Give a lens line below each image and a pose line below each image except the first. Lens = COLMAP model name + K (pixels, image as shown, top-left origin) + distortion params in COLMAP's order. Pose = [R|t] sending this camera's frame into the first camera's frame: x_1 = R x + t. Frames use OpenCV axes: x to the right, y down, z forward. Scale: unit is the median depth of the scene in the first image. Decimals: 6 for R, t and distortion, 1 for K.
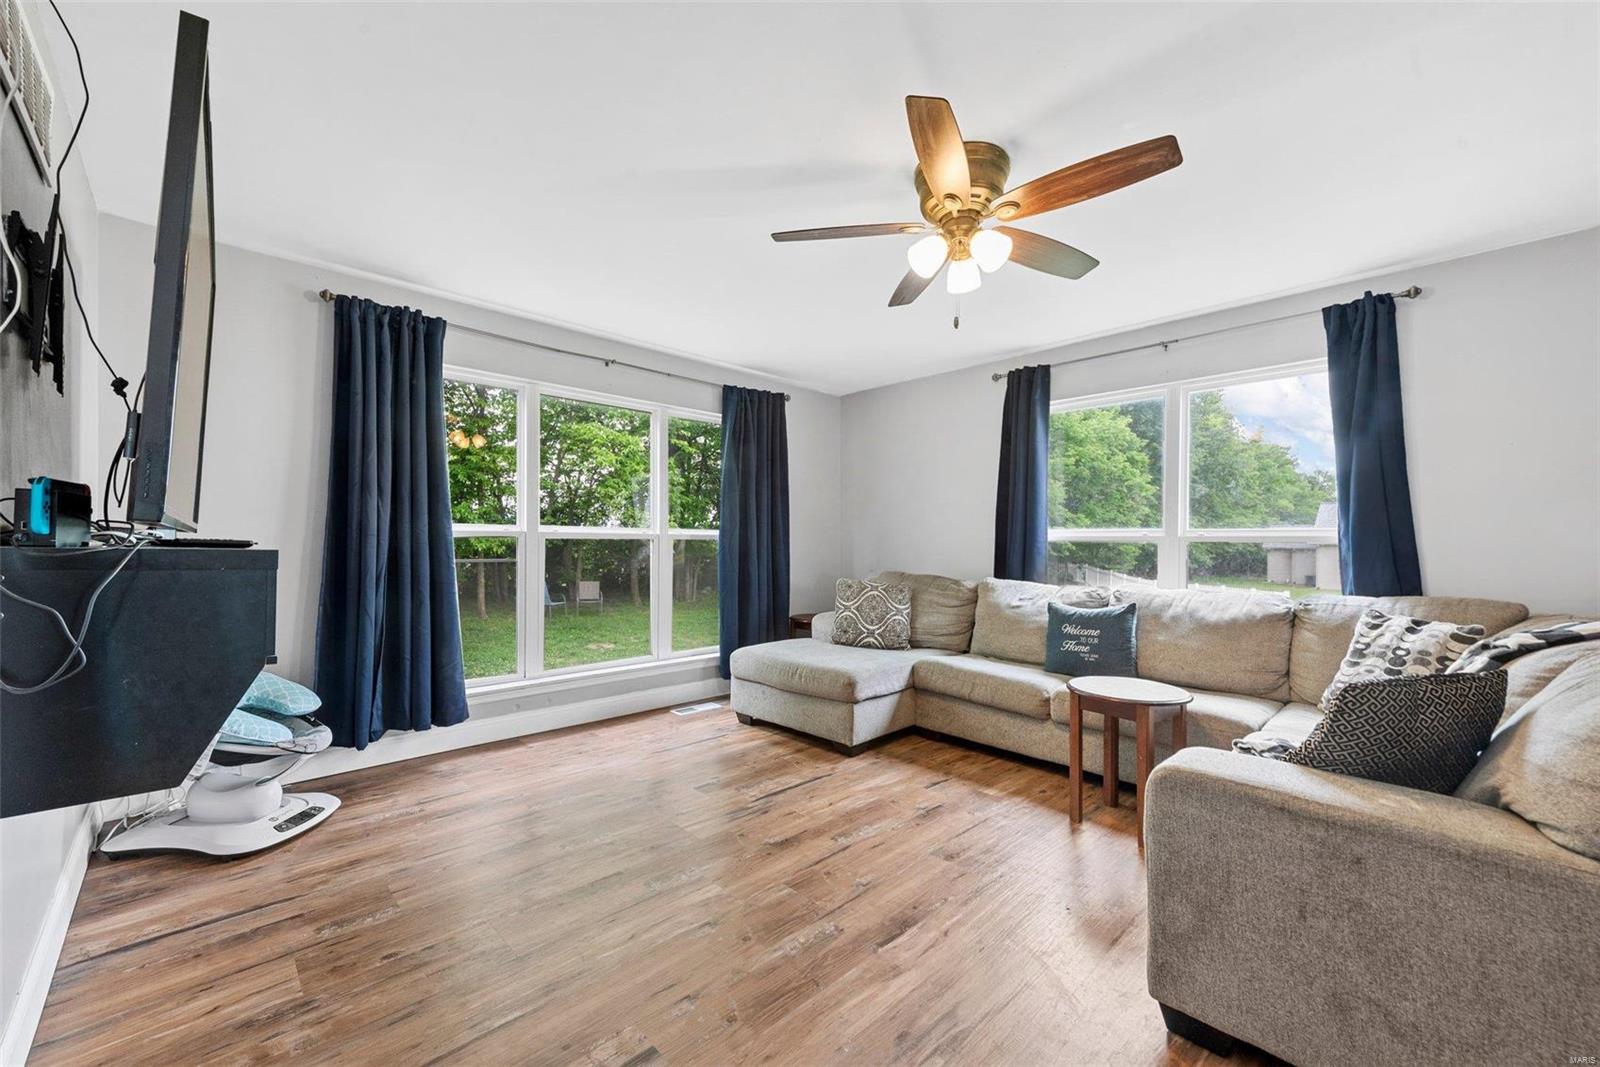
lens RADIAL K [[639.7, 0, 795.3], [0, 639.7, 545.8], [0, 0, 1]] dist [0.017713, -0.001230]
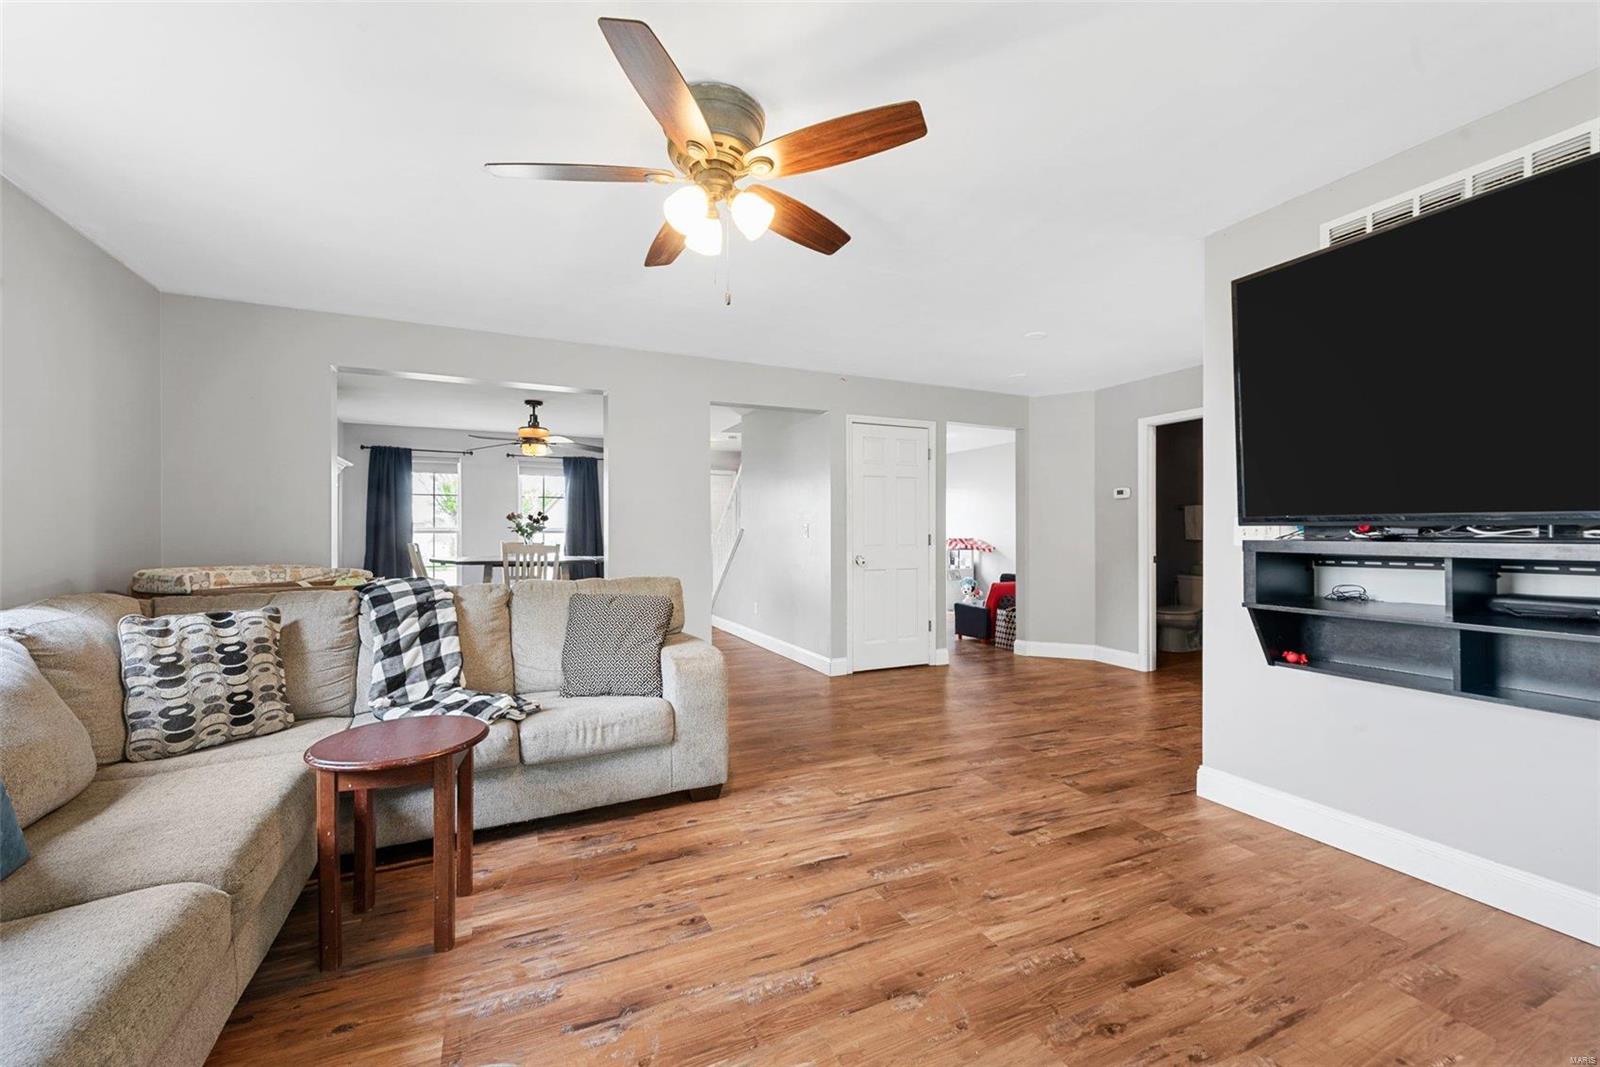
lens RADIAL K [[639.7, 0, 801.9], [0, 639.7, 534.8], [0, 0, 1]] dist [0.017713, -0.001230]
pose [[-0.950308, -0.004635, 0.311276, -0.151270], [-0.004133, 0.999989, 0.002274, -0.003474], [-0.311283, 0.000875, -0.950317, 1.918855]]
